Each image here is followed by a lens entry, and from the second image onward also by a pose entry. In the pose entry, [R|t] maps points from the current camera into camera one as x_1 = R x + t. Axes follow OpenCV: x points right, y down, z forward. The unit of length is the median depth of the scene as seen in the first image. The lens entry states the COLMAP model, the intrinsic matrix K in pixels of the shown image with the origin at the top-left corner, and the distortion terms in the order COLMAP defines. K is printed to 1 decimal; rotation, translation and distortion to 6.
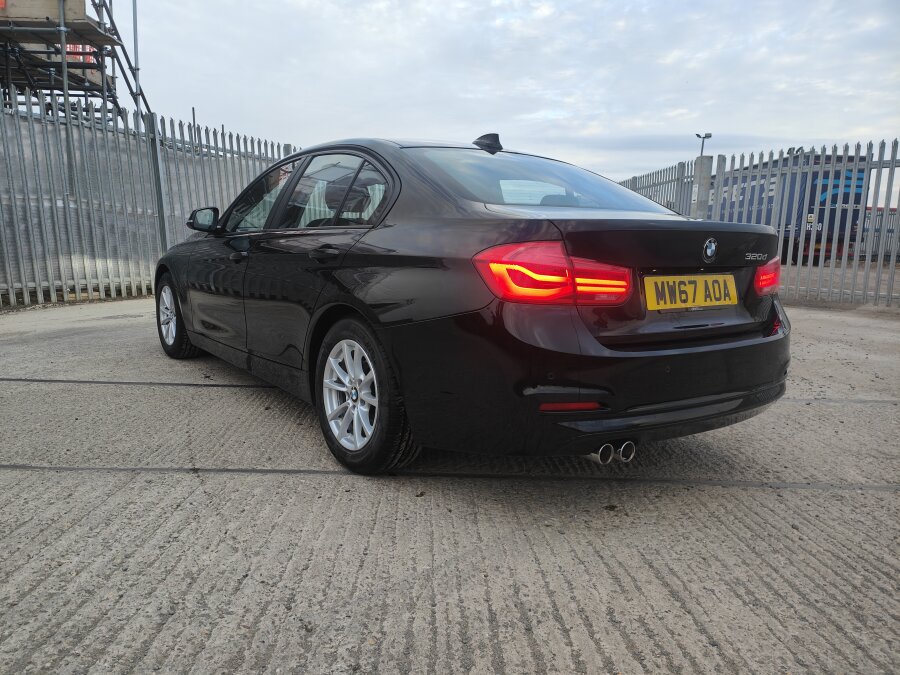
lens RADIAL K [[659.3, 0, 443.7], [0, 659.3, 334.0], [0, 0, 1]] dist [0.130460, -0.154636]
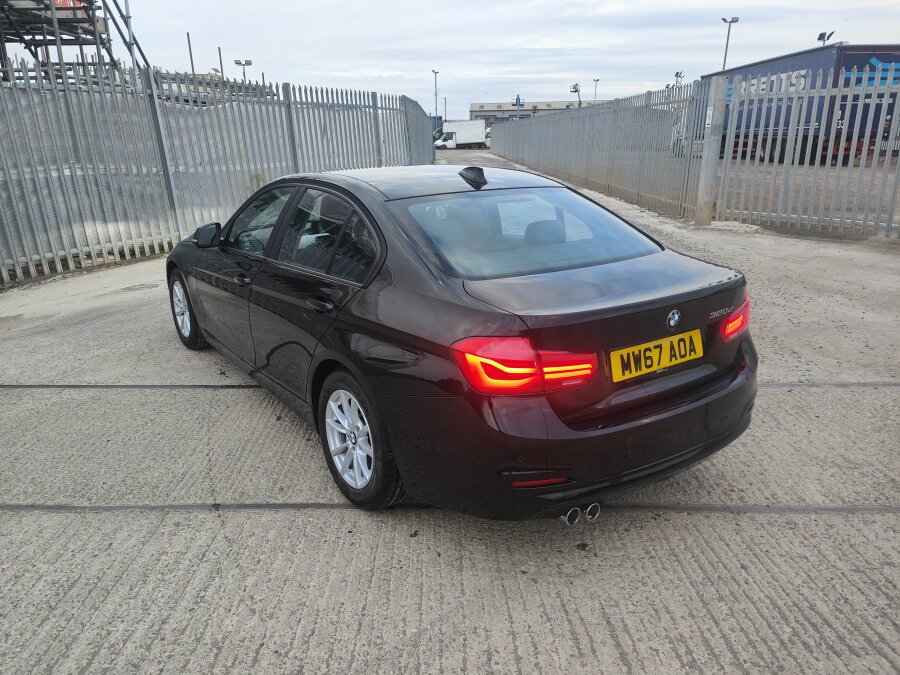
lens RADIAL K [[658.9, 0, 439.1], [0, 658.9, 335.9], [0, 0, 1]] dist [0.134558, -0.163132]
pose [[0.999031, -0.027881, -0.034048, 0.053903], [0.032579, 0.988705, 0.146292, -0.249845], [0.029584, -0.147259, 0.988655, -0.066599]]
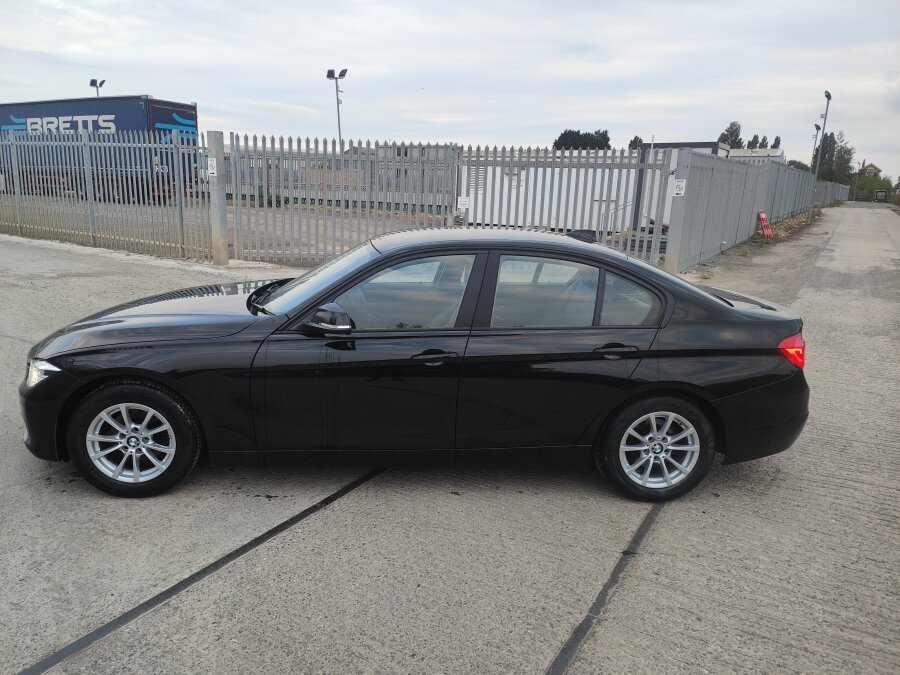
lens RADIAL K [[659.3, 0, 443.7], [0, 659.3, 334.0], [0, 0, 1]] dist [0.130460, -0.154636]
pose [[0.517130, -0.191335, 0.834246, -1.567231], [0.090844, 0.981457, 0.168786, -0.441173], [-0.851072, -0.011498, 0.524923, 0.701817]]
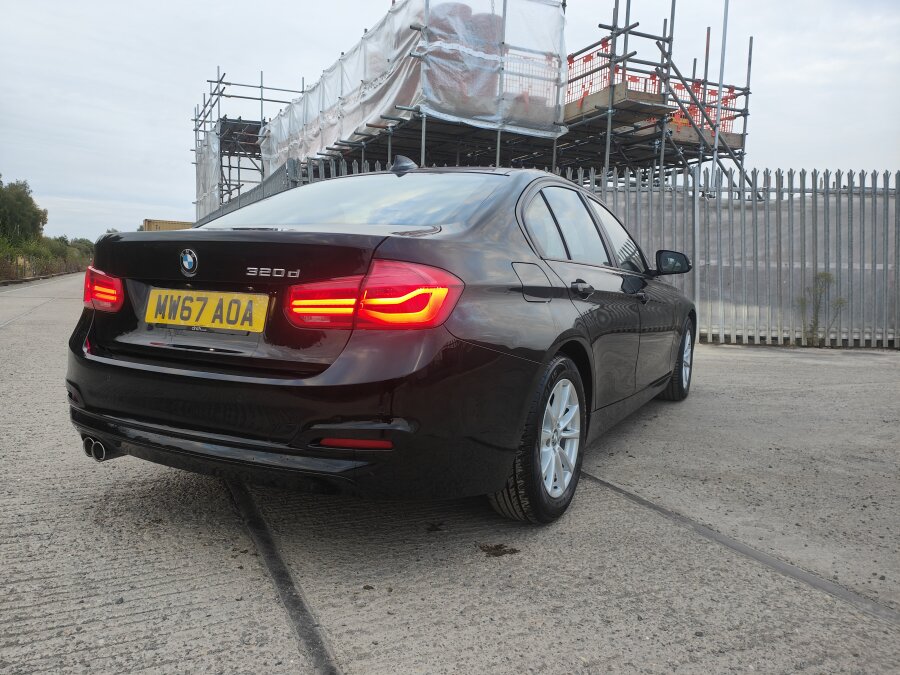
lens RADIAL K [[659.3, 0, 443.7], [0, 659.3, 334.0], [0, 0, 1]] dist [0.130460, -0.154636]
pose [[0.417392, 0.066076, -0.906321, 1.255053], [-0.145723, 0.989313, 0.005016, -0.078709], [0.896966, 0.129979, 0.422560, 0.873281]]
